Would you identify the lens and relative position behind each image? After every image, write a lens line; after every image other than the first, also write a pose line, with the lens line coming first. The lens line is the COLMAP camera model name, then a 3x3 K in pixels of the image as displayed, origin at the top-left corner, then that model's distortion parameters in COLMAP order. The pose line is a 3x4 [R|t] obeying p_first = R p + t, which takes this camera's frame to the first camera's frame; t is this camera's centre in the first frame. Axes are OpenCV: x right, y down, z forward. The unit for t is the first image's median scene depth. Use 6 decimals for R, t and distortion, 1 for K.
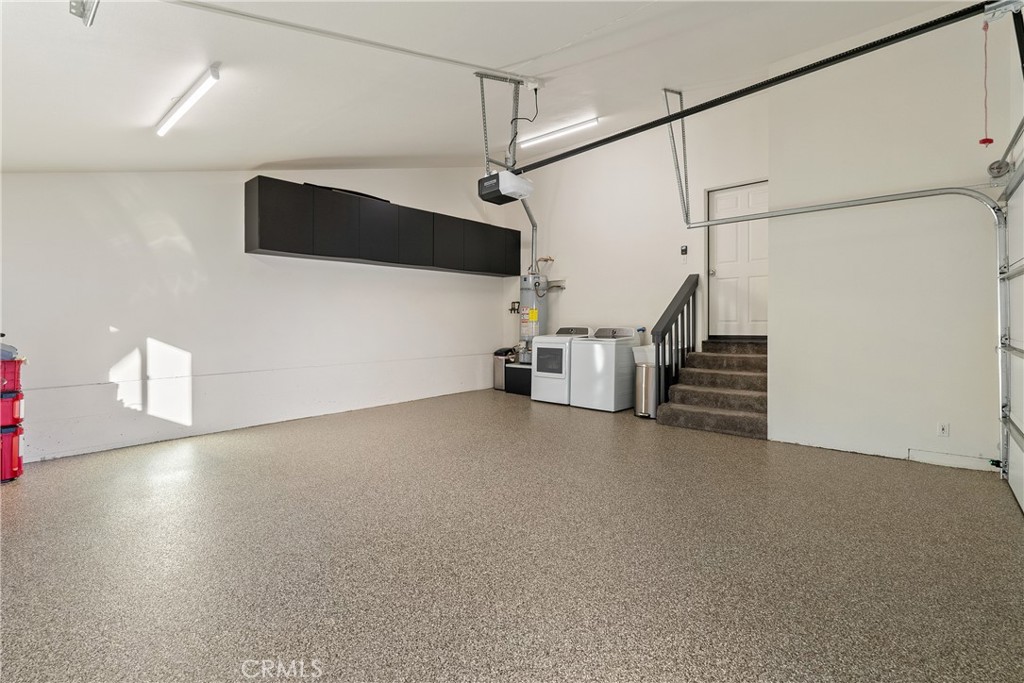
lens RADIAL K [[469.5, 0, 512.0], [0, 469.5, 322.7], [0, 0, 1]] dist [-0.001615, 0.000005]
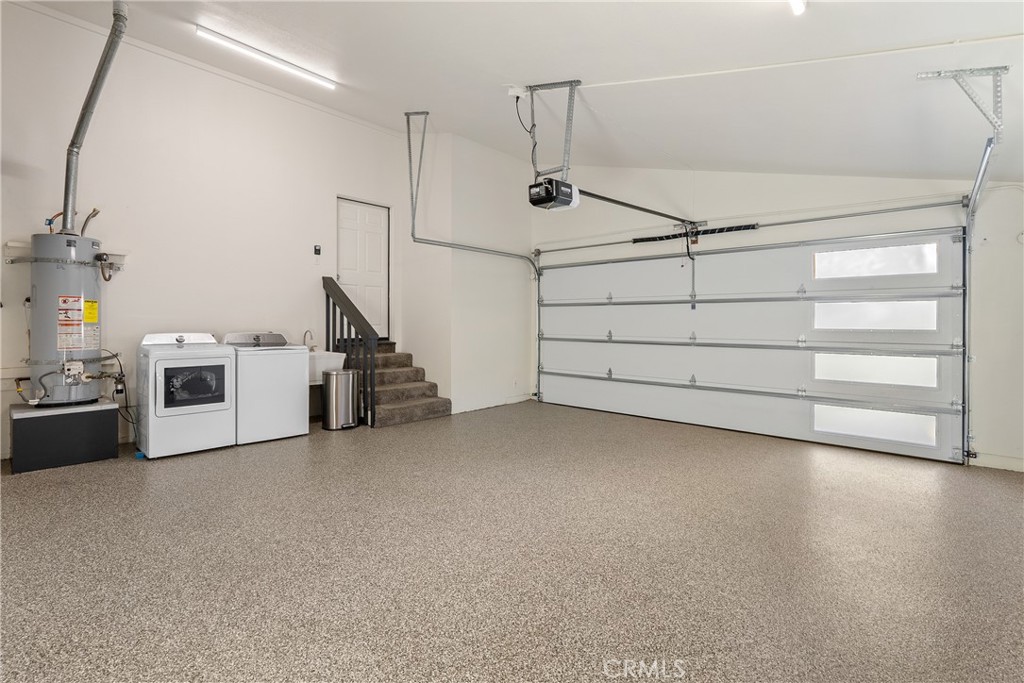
lens RADIAL K [[465.6, 0, 513.5], [0, 465.6, 331.4], [0, 0, 1]] dist [-0.002920, -0.000072]
pose [[0.012461, -0.010542, 0.999867, -0.623392], [-0.003105, 0.999939, 0.010581, -0.001202], [-0.999918, -0.003237, 0.012427, 0.648996]]
